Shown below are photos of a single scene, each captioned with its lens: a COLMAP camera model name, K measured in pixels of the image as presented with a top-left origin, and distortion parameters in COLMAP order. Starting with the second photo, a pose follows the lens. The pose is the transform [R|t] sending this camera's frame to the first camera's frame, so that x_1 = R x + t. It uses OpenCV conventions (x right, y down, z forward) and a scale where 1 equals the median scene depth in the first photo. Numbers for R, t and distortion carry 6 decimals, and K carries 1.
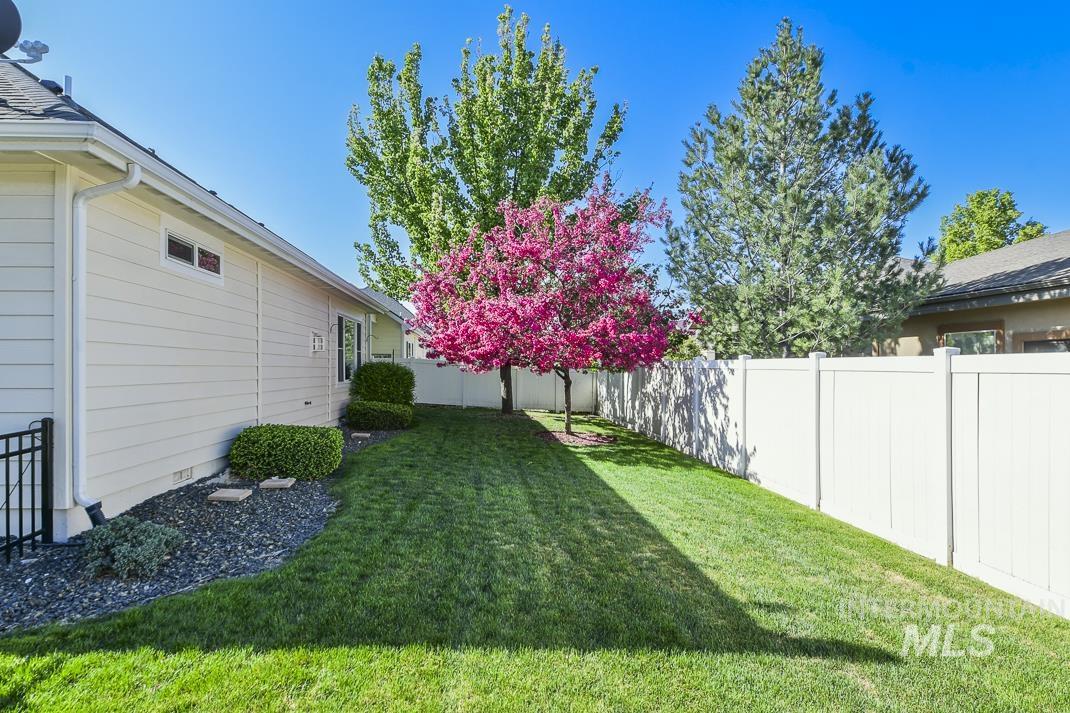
lens RADIAL K [[581.4, 0, 520.1], [0, 581.4, 368.6], [0, 0, 1]] dist [0.031560, -0.020698]
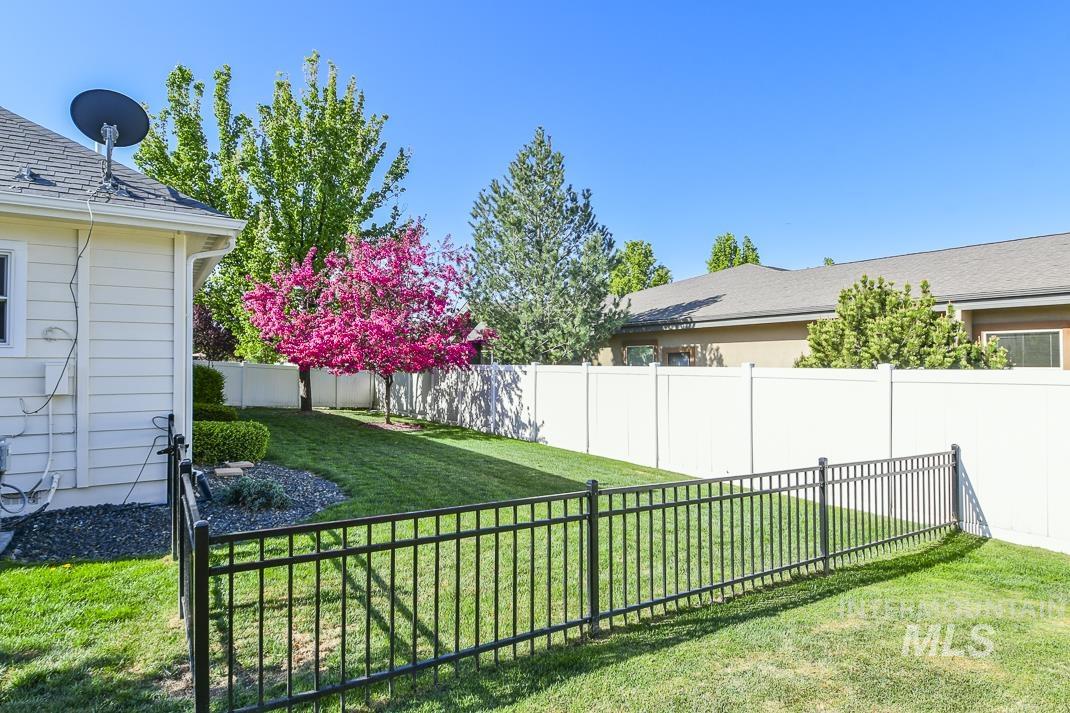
lens RADIAL K [[581.4, 0, 526.7], [0, 581.4, 358.1], [0, 0, 1]] dist [0.031560, -0.020698]
pose [[0.877700, 0.004606, 0.479188, -0.269464], [0.002322, 0.999901, -0.013865, -0.009562], [-0.479205, 0.013282, 0.877603, -0.242123]]
